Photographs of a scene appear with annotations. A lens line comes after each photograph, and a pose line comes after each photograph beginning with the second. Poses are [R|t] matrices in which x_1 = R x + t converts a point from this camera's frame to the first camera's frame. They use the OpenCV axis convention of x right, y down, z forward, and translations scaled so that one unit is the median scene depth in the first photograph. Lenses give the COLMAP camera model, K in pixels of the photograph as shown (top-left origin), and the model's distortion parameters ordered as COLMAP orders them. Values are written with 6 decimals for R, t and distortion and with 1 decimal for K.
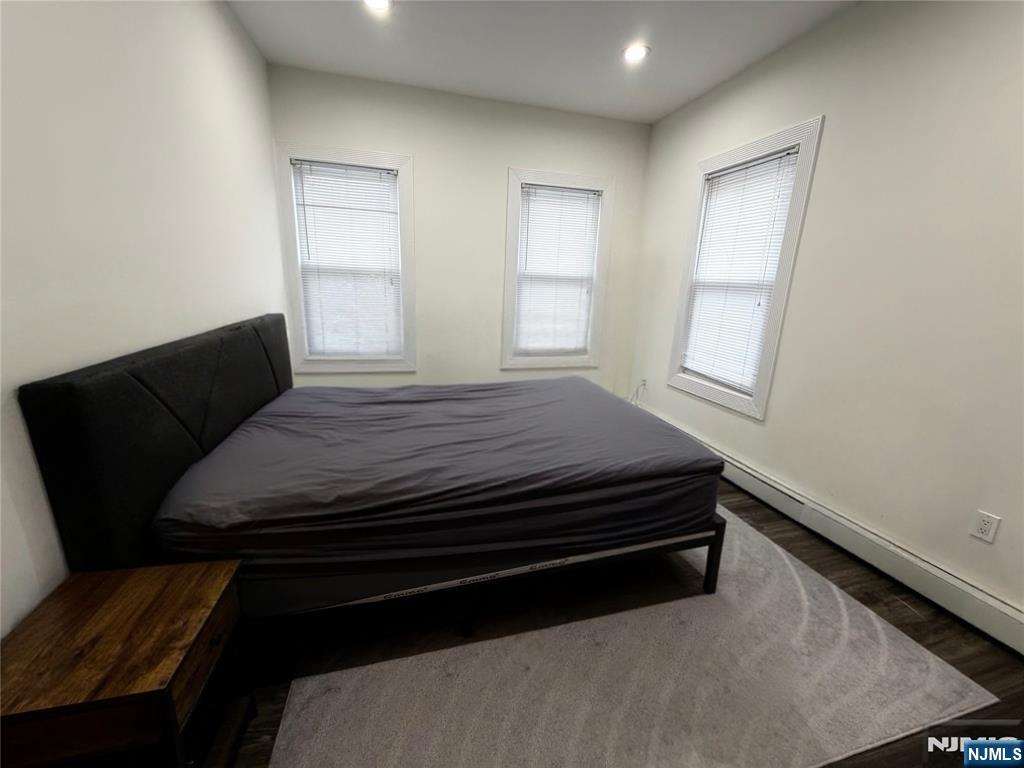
lens RADIAL K [[409.2, 0, 514.1], [0, 409.2, 385.7], [0, 0, 1]] dist [0.004743, 0.000153]
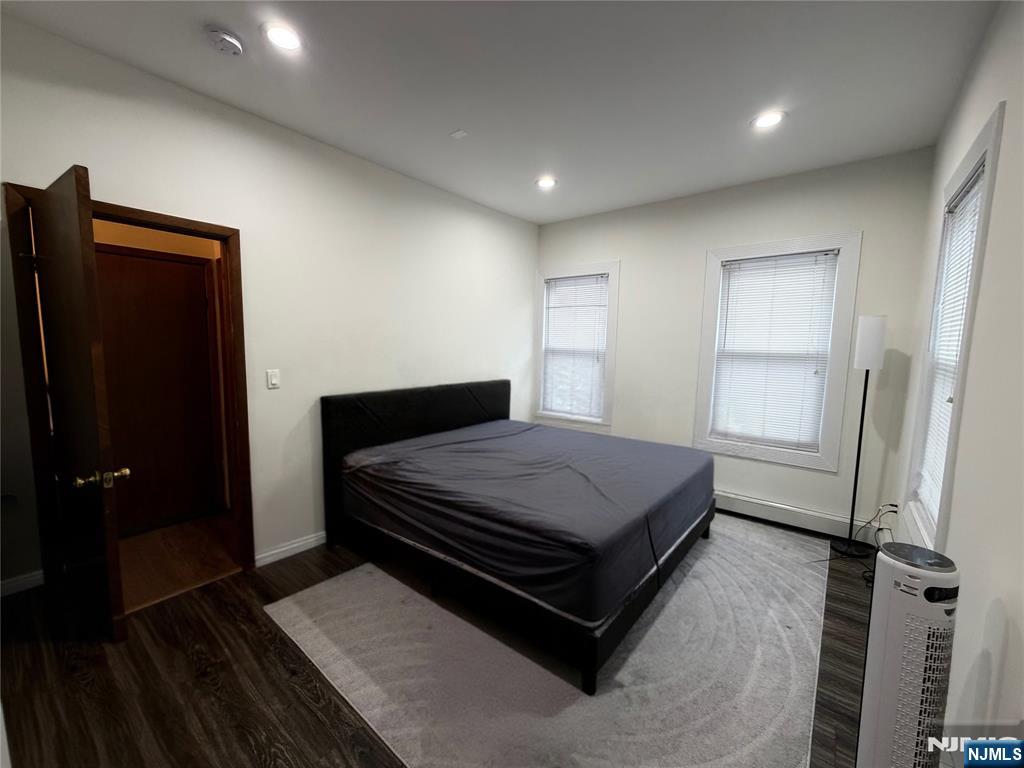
lens RADIAL K [[409.2, 0, 514.8], [0, 409.2, 386.8], [0, 0, 1]] dist [0.004743, 0.000153]
pose [[0.582329, 0.060764, -0.810679, 0.610261], [-0.196026, 0.978274, -0.067484, -0.043092], [0.788965, 0.198212, 0.581589, 0.110980]]
